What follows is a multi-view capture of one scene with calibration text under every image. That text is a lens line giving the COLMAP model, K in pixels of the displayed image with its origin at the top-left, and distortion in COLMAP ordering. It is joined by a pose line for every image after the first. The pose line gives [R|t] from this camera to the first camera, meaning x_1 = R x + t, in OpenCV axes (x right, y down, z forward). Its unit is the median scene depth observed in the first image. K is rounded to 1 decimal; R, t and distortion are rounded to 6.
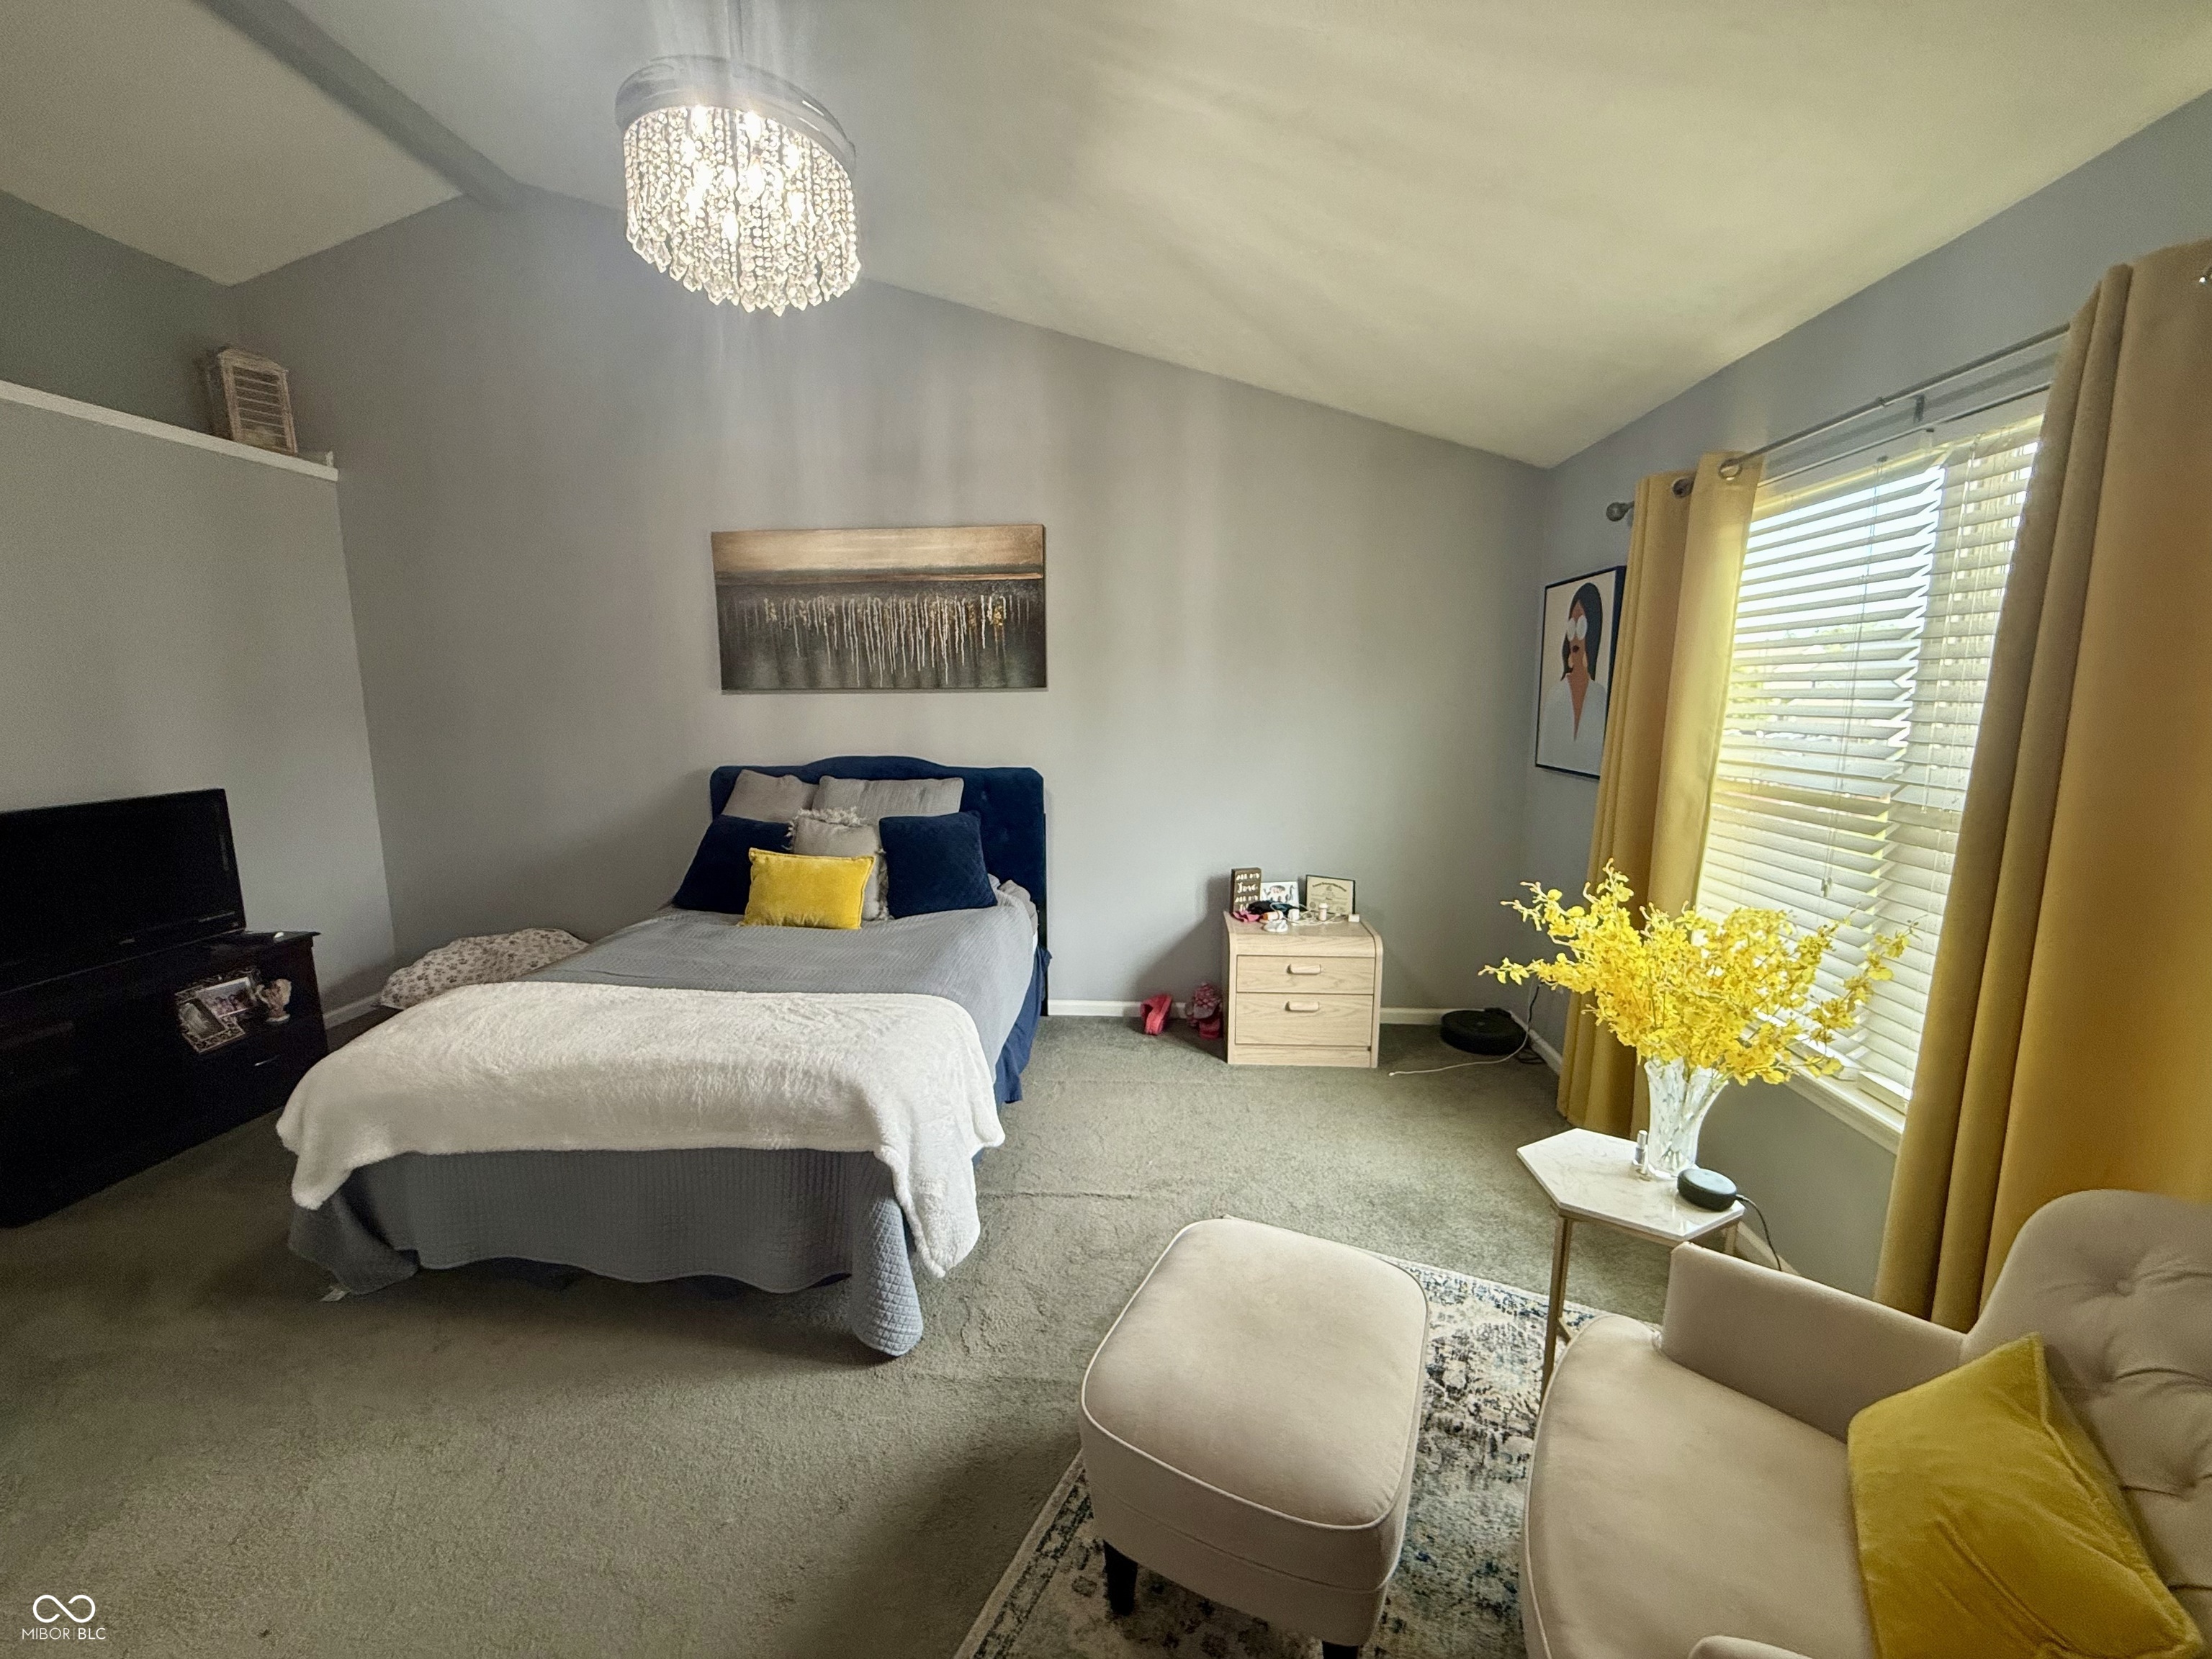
lens RADIAL K [[868.9, 0, 1103.7], [0, 868.9, 834.3], [0, 0, 1]] dist [0.000608, -0.000762]
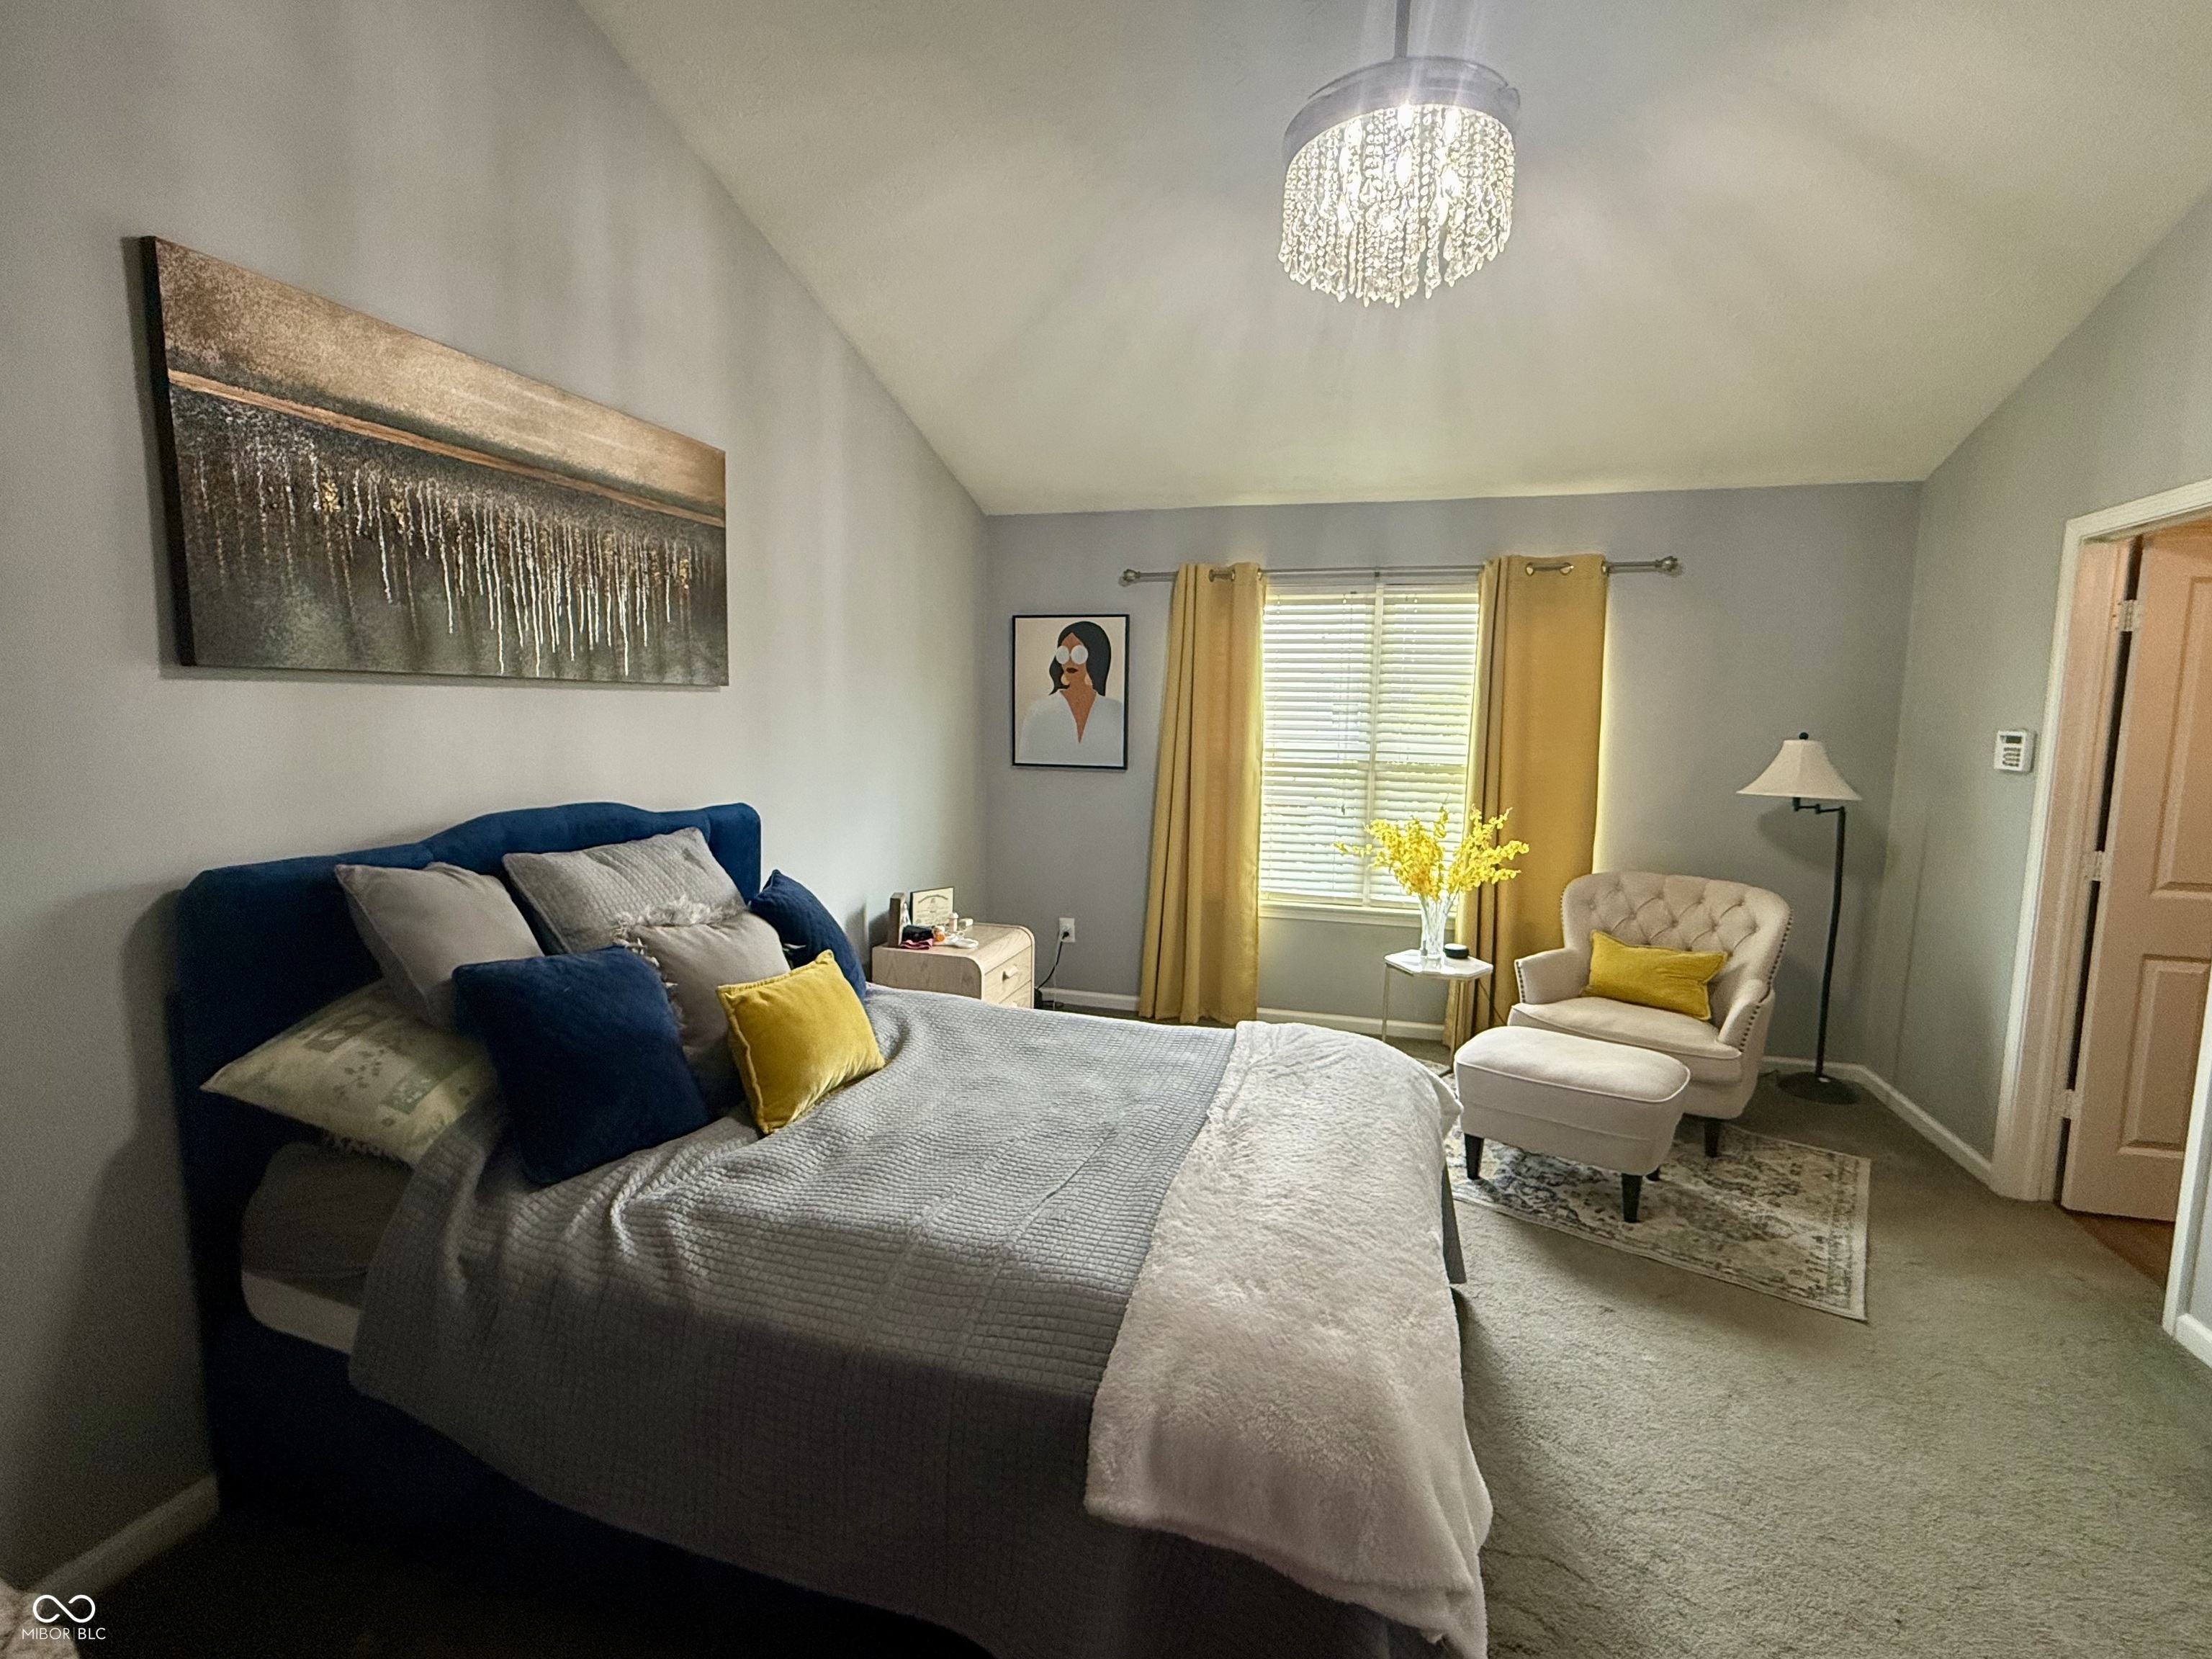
lens RADIAL K [[1039.5, 0, 1103.6], [0, 1039.5, 829.6], [0, 0, 1]] dist [-0.000867, -0.000367]
pose [[0.224891, -0.103144, 0.968909, -0.808061], [0.143610, 0.987031, 0.071741, -0.075420], [-0.963743, 0.123011, 0.236787, 0.541552]]
